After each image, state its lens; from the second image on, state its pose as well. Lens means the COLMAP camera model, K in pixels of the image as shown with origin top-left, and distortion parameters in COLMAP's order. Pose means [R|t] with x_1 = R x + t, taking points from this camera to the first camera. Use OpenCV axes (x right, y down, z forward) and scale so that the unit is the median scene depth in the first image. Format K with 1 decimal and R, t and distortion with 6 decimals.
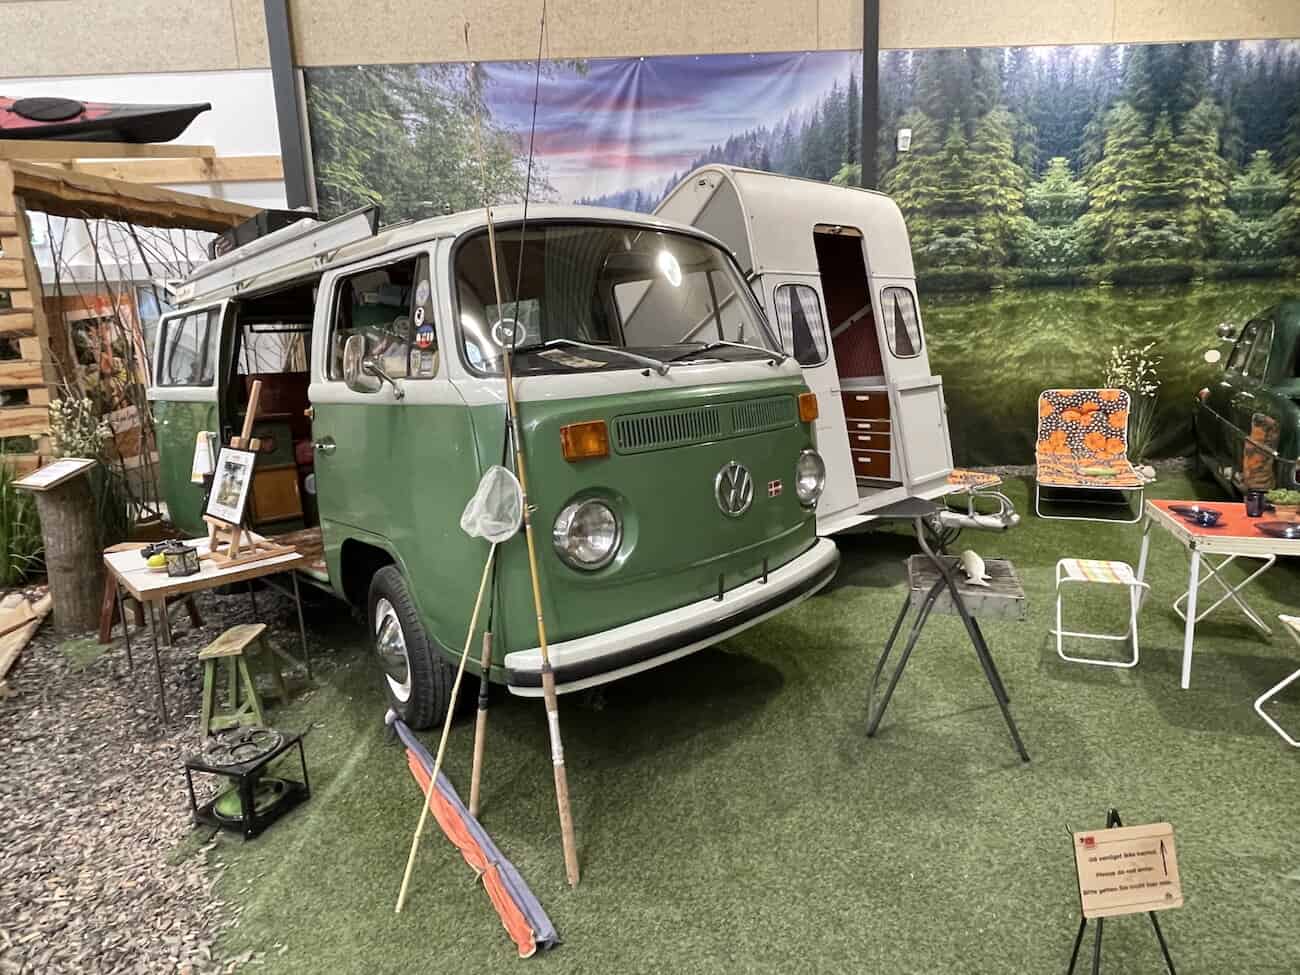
lens RADIAL K [[759.3, 0, 650.0], [0, 759.3, 487.5], [0, 0, 1]] dist [0.000692, 0.000223]
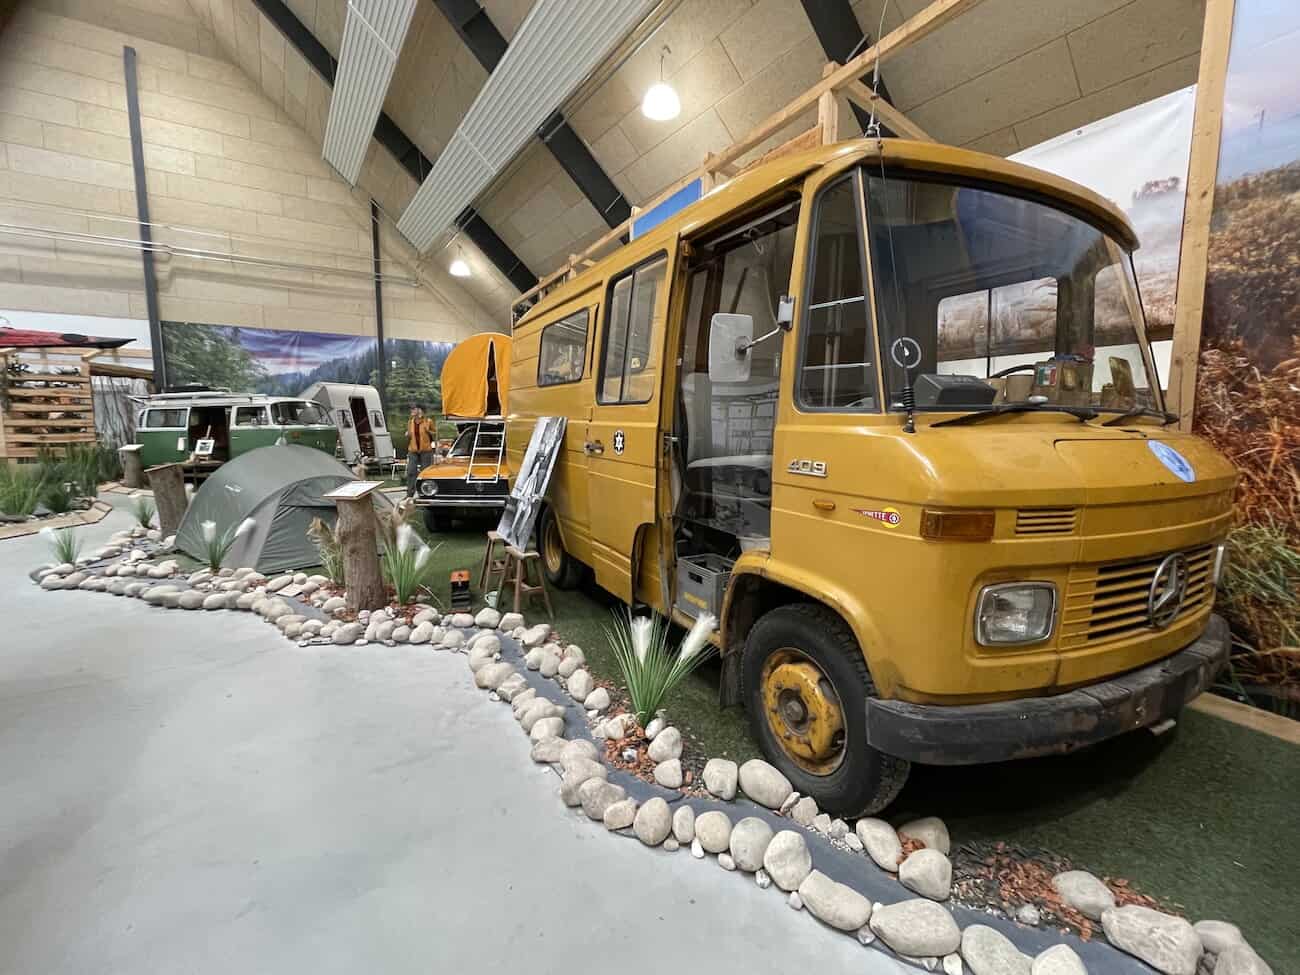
lens RADIAL K [[581.8, 0, 650.0], [0, 581.8, 487.5], [0, 0, 1]] dist [-0.000301, 0.000004]
pose [[0.861385, -0.017501, 0.507651, 0.000970], [0.062308, 0.995499, -0.071405, 0.329384], [-0.504116, 0.093138, 0.858599, -1.703020]]
